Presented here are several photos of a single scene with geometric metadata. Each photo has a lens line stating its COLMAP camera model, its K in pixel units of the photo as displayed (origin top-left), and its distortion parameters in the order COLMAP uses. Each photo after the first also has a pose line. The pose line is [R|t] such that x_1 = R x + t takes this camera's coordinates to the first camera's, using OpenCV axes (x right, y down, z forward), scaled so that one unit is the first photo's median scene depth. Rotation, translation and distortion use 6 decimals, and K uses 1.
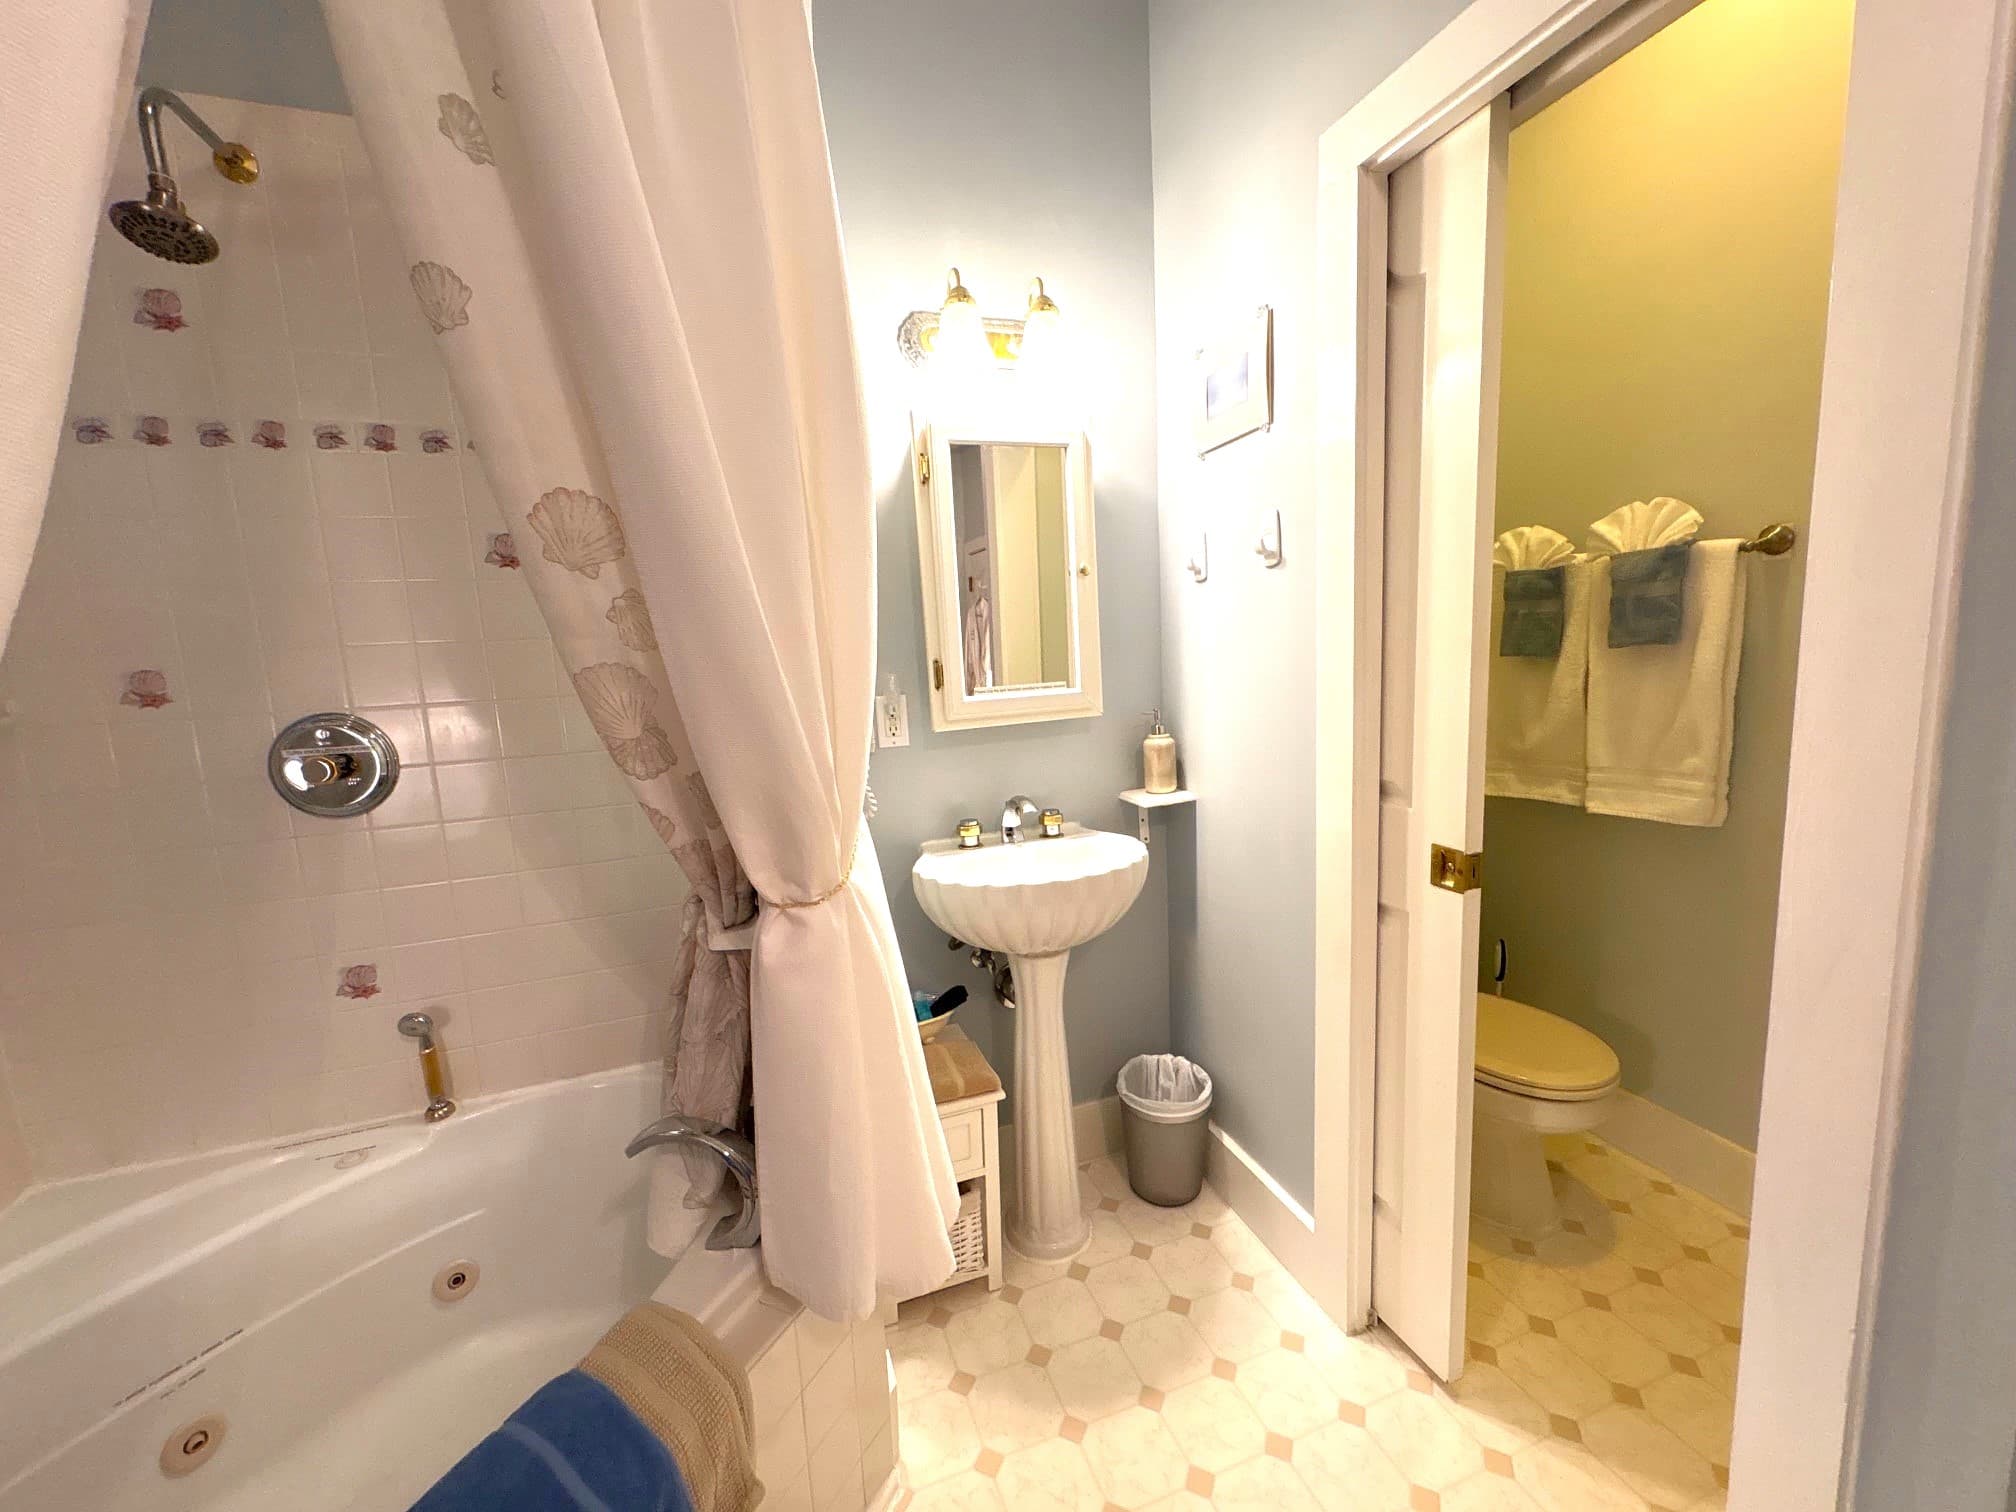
lens RADIAL K [[795.5, 0, 1005.9], [0, 795.5, 755.9], [0, 0, 1]] dist [-0.000864, -0.000629]
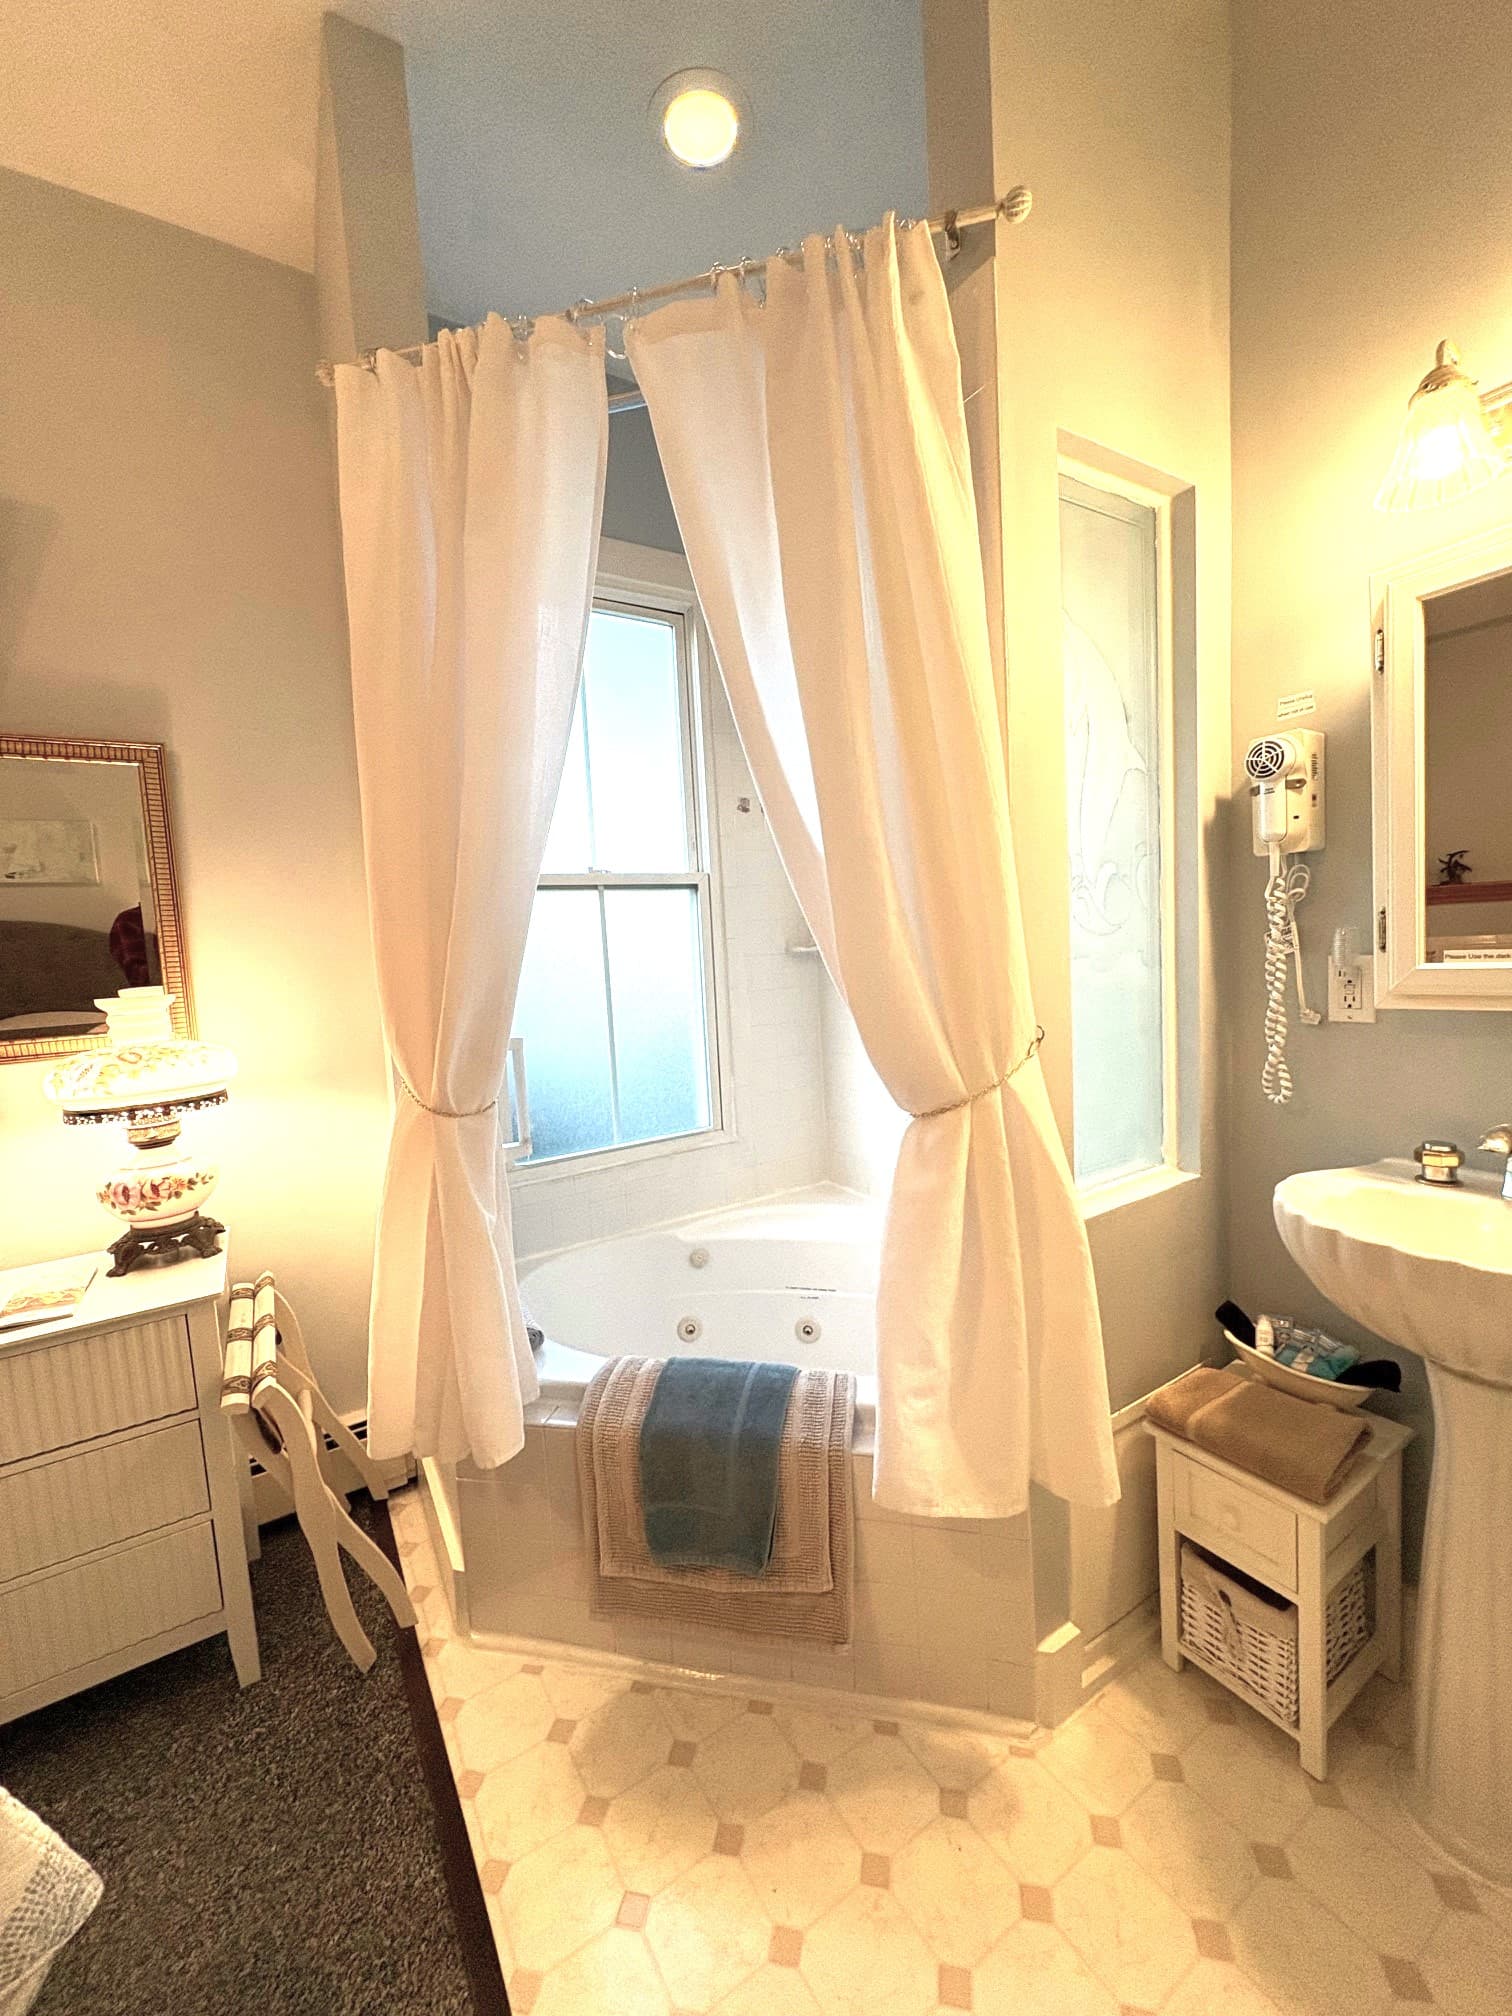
lens RADIAL K [[795.5, 0, 754.5], [0, 795.5, 1002.7], [0, 0, 1]] dist [-0.000864, -0.000629]
pose [[0.226699, 0.122108, -0.966280, 0.509431], [-0.096255, 0.990062, 0.102531, -0.056991], [0.969197, 0.069766, 0.236200, 0.287132]]
